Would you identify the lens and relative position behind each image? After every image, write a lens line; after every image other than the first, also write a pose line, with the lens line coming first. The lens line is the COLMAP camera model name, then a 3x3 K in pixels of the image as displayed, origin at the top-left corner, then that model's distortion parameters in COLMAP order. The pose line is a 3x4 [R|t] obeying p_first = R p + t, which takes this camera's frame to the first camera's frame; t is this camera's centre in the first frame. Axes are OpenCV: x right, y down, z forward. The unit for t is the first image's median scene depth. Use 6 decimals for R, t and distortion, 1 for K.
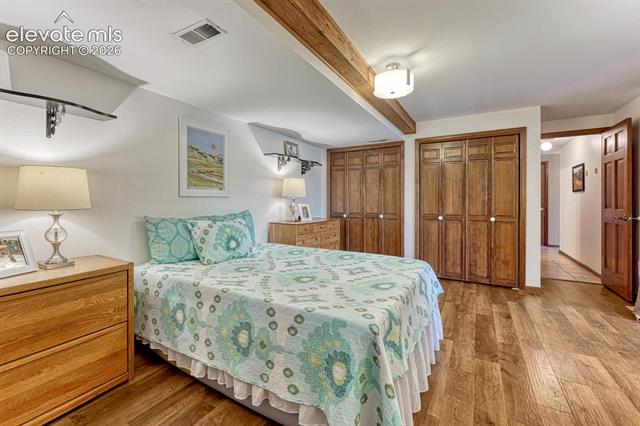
lens RADIAL K [[272.0, 0, 318.6], [0, 272.0, 201.2], [0, 0, 1]] dist [-0.005128, -0.000264]
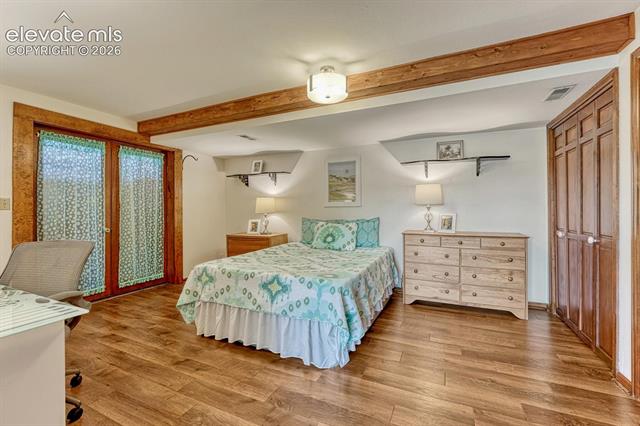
lens RADIAL K [[272.0, 0, 320.2], [0, 272.0, 209.6], [0, 0, 1]] dist [-0.005128, -0.000264]
pose [[0.097522, -0.003965, -0.995225, 1.111892], [0.000978, 0.999992, -0.003888, 0.004919], [0.995233, -0.000594, 0.097525, 0.795480]]
